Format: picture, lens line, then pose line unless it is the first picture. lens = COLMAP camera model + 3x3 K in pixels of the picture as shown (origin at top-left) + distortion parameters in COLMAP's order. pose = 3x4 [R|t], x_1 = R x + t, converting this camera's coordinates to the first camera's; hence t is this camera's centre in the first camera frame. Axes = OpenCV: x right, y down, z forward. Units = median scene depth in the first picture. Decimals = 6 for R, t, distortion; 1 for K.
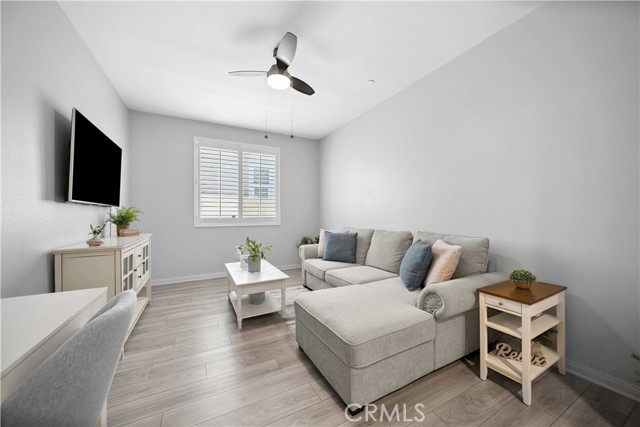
lens RADIAL K [[227.2, 0, 315.8], [0, 227.2, 212.0], [0, 0, 1]] dist [0.000380, -0.000052]
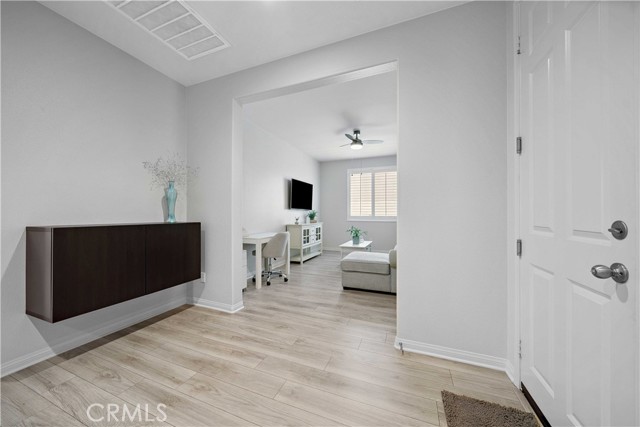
lens RADIAL K [[227.2, 0, 315.8], [0, 227.2, 212.0], [0, 0, 1]] dist [0.000380, -0.000052]
pose [[0.639180, 0.000030, -0.769057, 0.933720], [0.000255, 1.000000, 0.000251, -0.005350], [0.769057, -0.000357, 0.639180, -0.433340]]
